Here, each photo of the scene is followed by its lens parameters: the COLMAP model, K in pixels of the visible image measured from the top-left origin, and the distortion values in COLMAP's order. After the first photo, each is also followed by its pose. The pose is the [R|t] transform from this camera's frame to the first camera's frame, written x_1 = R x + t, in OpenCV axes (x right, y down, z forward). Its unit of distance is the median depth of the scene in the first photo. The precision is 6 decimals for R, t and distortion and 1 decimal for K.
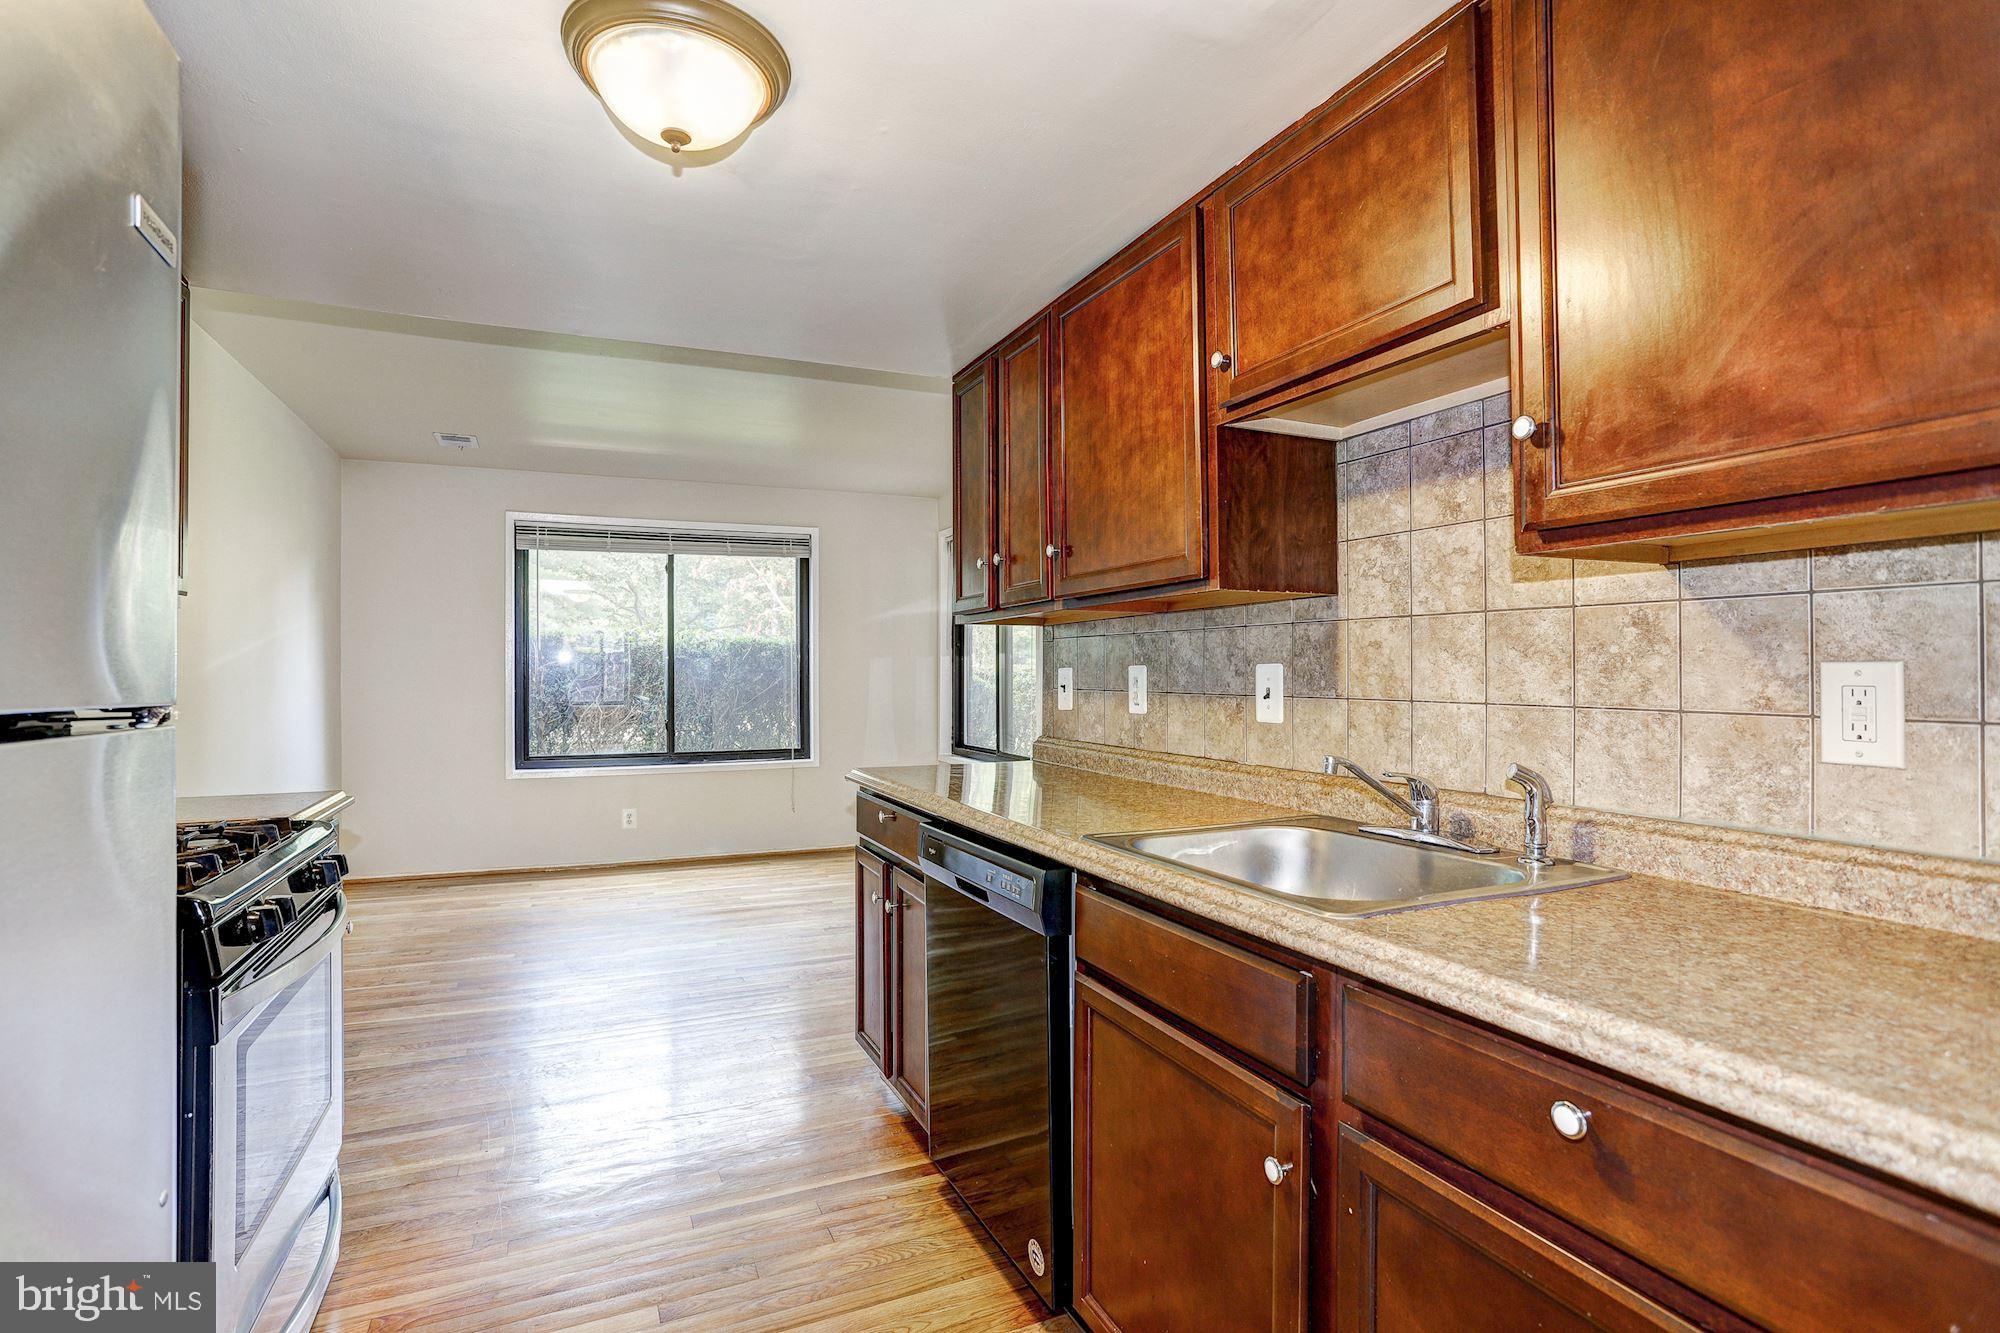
lens RADIAL K [[964.0, 0, 983.8], [0, 964.0, 669.8], [0, 0, 1]] dist [0.005398, 0.003600]
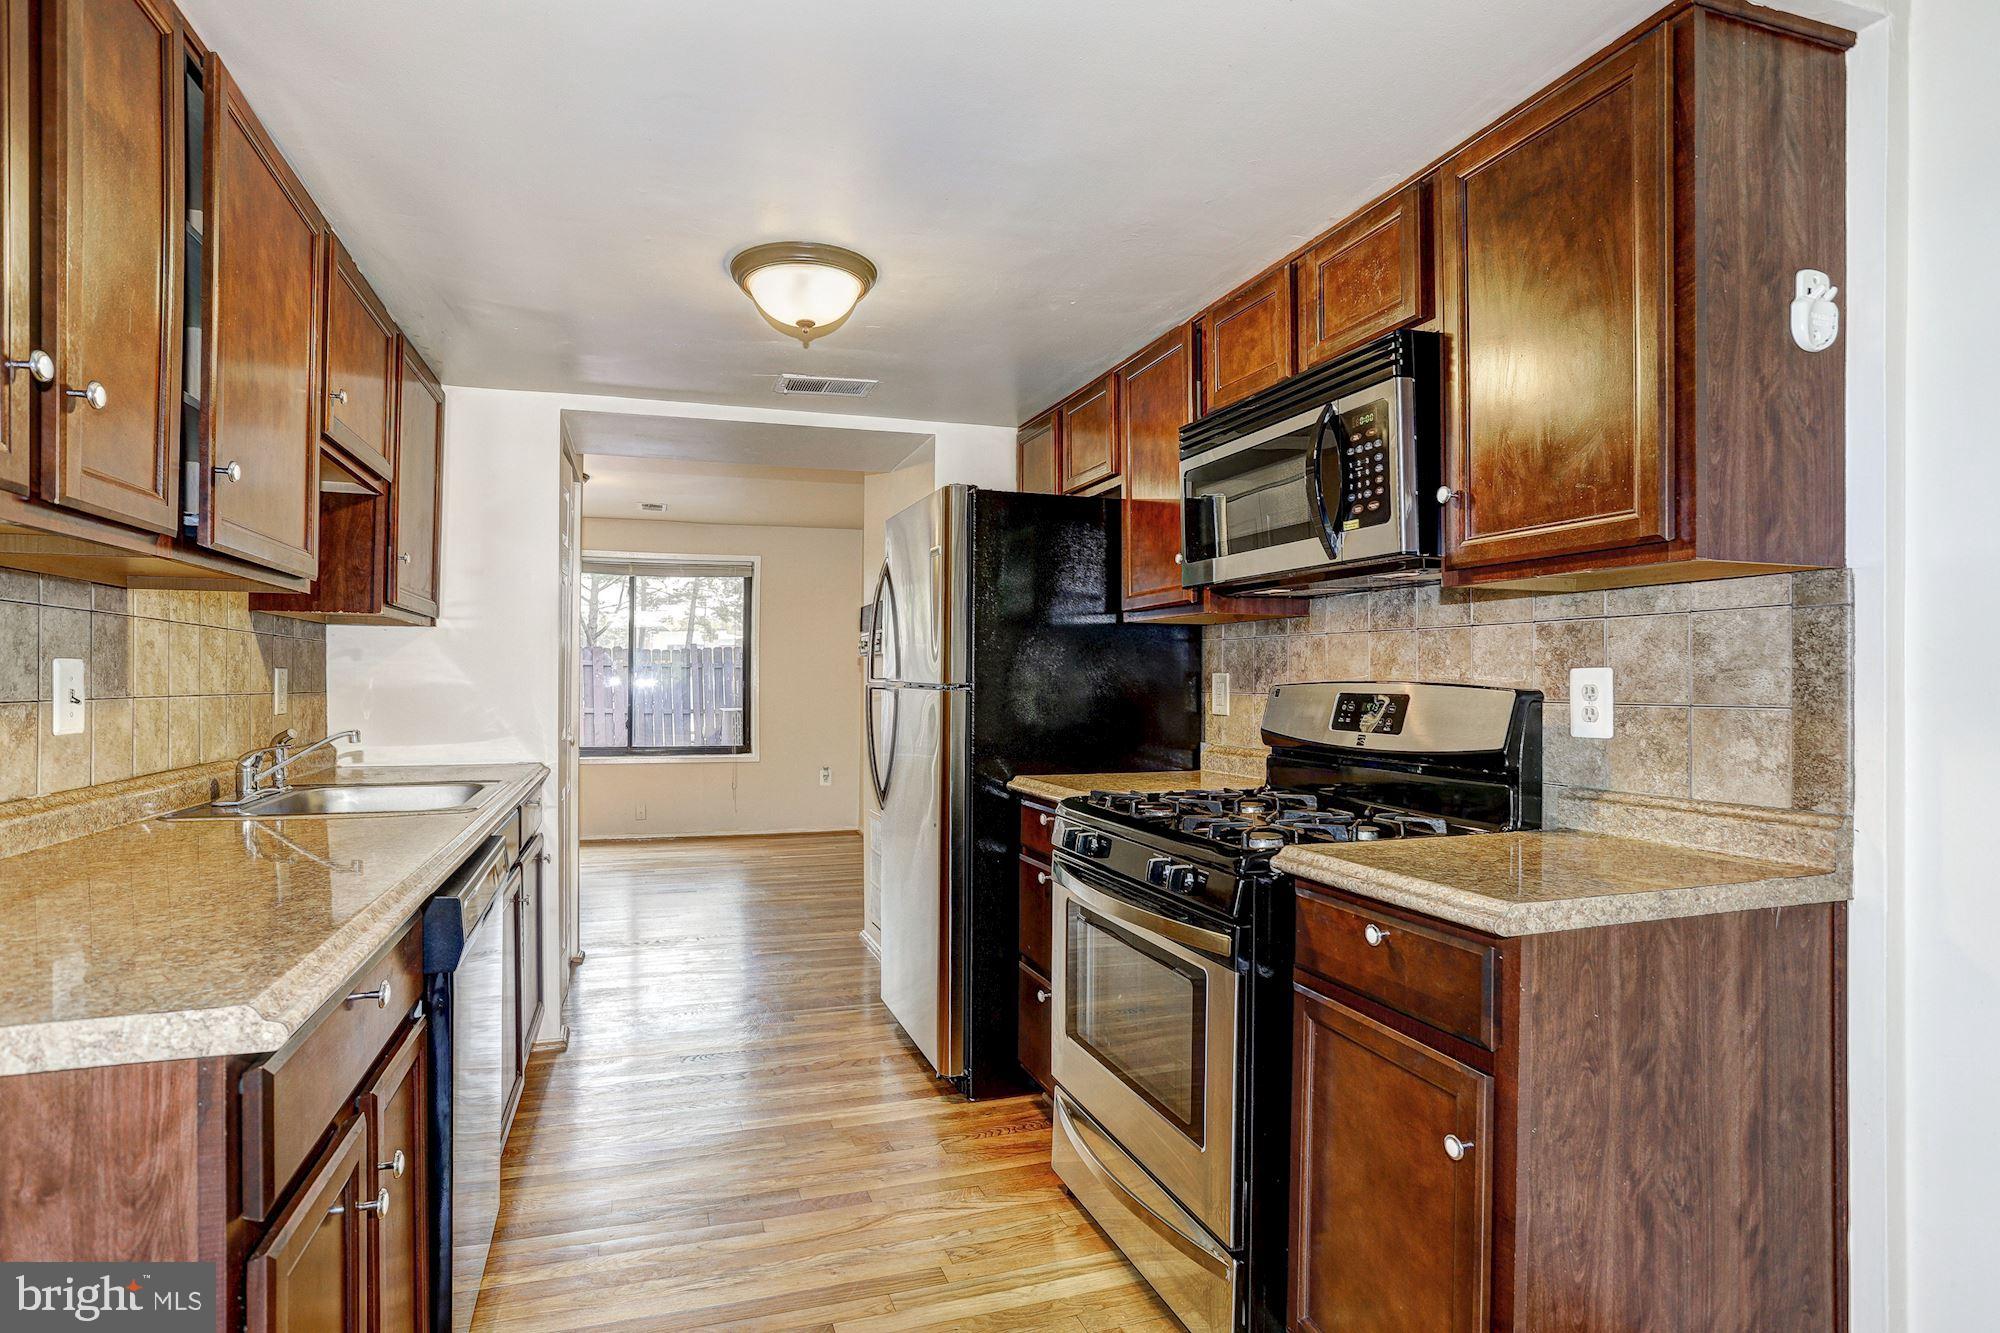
lens RADIAL K [[999.7, 0, 994.2], [0, 999.7, 678.8], [0, 0, 1]] dist [-0.023967, 0.001887]
pose [[-0.996088, -0.003630, 0.088290, -0.372278], [-0.004314, 0.999962, -0.007552, 0.009269], [-0.088259, -0.007903, -0.996066, 1.229492]]
